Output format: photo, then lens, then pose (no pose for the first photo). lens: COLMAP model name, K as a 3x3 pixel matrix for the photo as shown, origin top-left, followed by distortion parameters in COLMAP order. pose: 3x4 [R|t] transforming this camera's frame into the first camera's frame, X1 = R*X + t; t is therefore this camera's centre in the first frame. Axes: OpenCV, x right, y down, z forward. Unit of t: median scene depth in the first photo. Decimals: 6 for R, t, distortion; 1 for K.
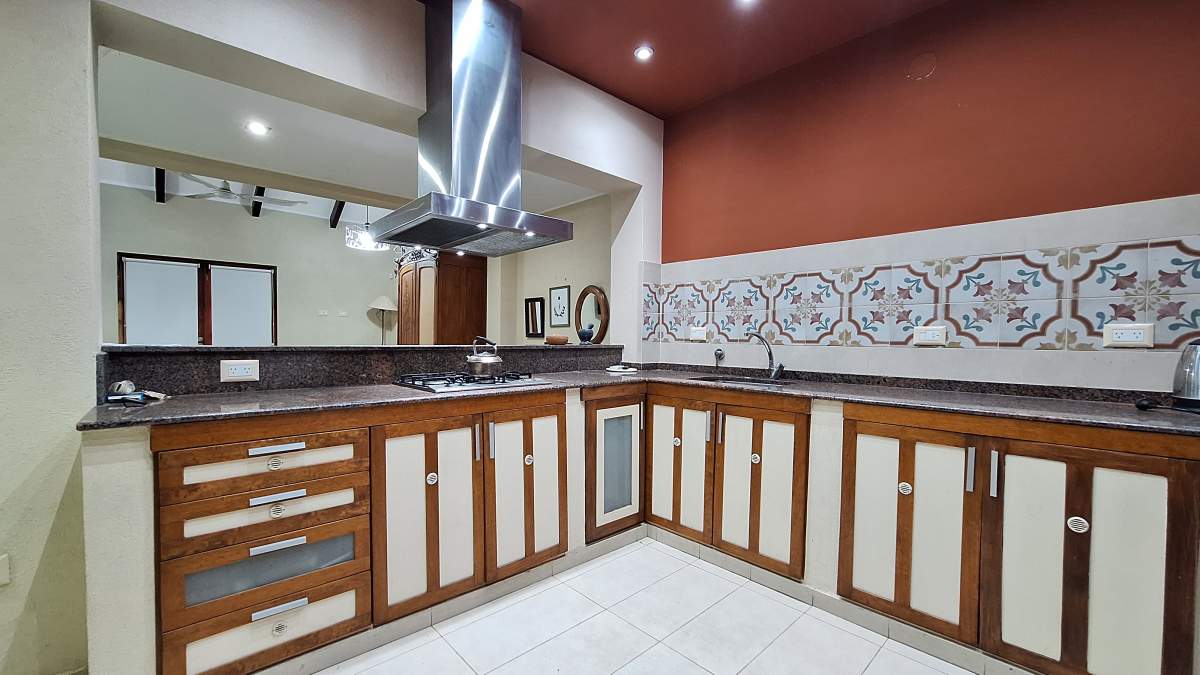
lens RADIAL K [[471.6, 0, 593.0], [0, 471.6, 343.7], [0, 0, 1]] dist [-0.007950, 0.000855]
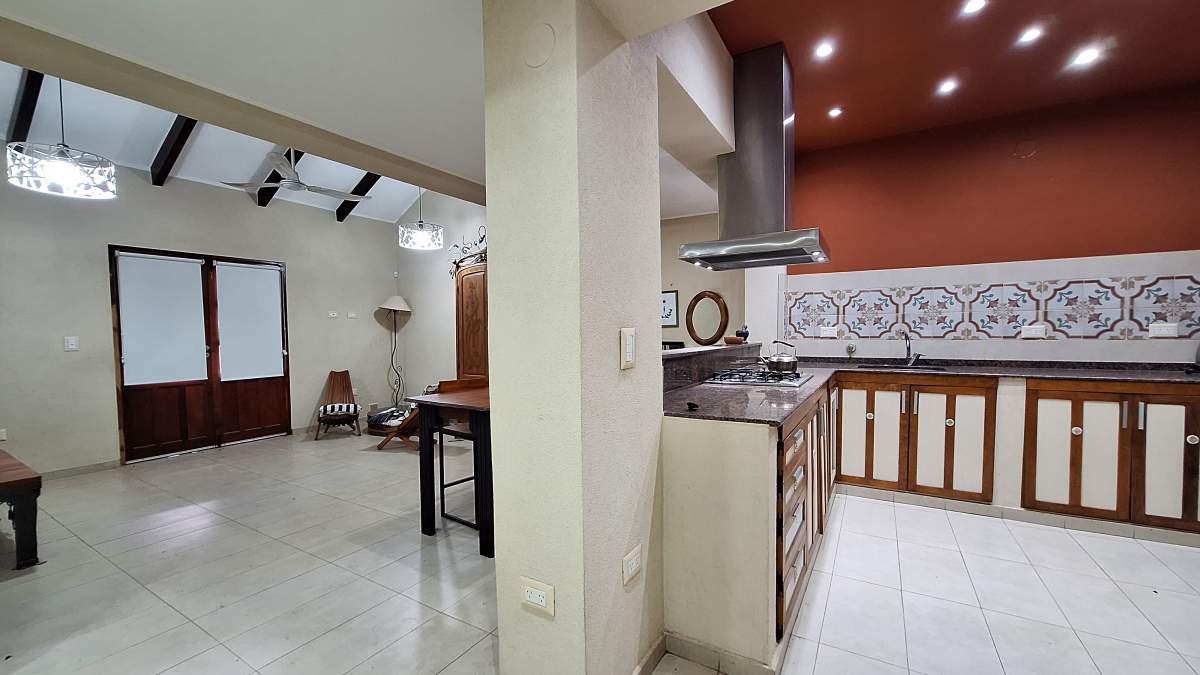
lens RADIAL K [[471.6, 0, 589.4], [0, 471.6, 342.3], [0, 0, 1]] dist [-0.007950, 0.000855]
pose [[0.962227, -0.027857, 0.270818, -1.046826], [0.024316, 0.999569, 0.016421, -0.043032], [-0.271159, -0.009216, 0.962490, -0.049173]]
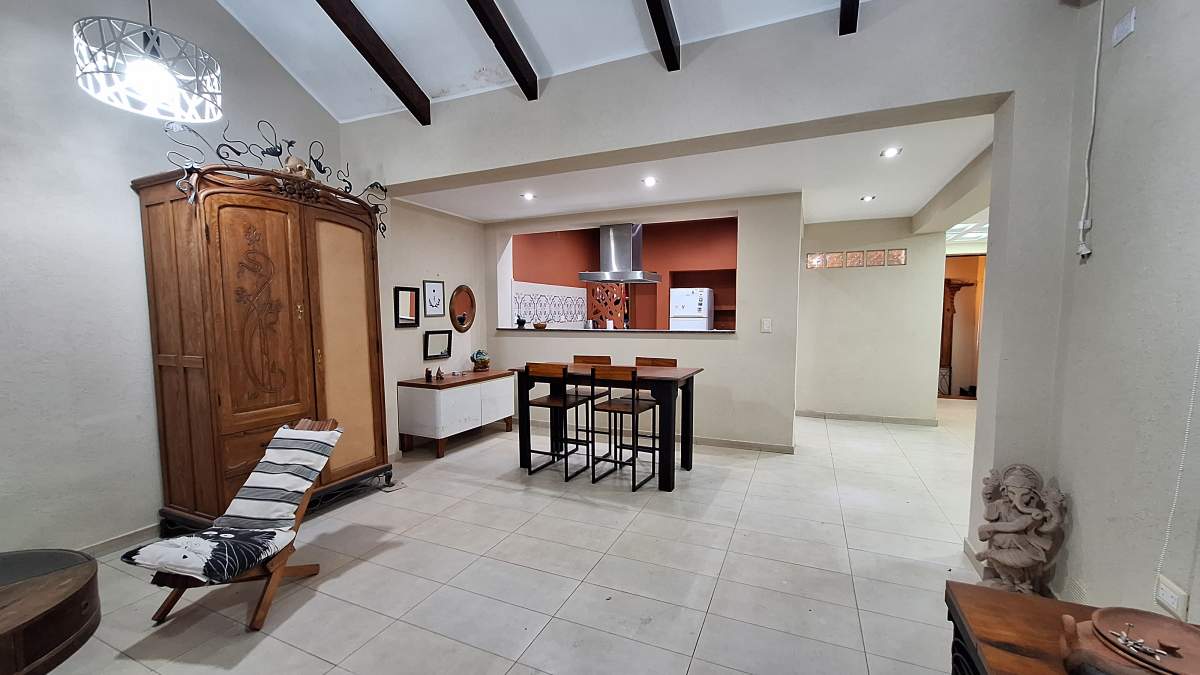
lens RADIAL K [[471.6, 0, 595.4], [0, 471.6, 347.5], [0, 0, 1]] dist [-0.007950, 0.000855]
pose [[-0.393920, -0.072269, 0.916299, -2.402581], [0.019341, 0.996032, 0.086872, -0.100175], [-0.918941, 0.051943, -0.390959, 2.090744]]
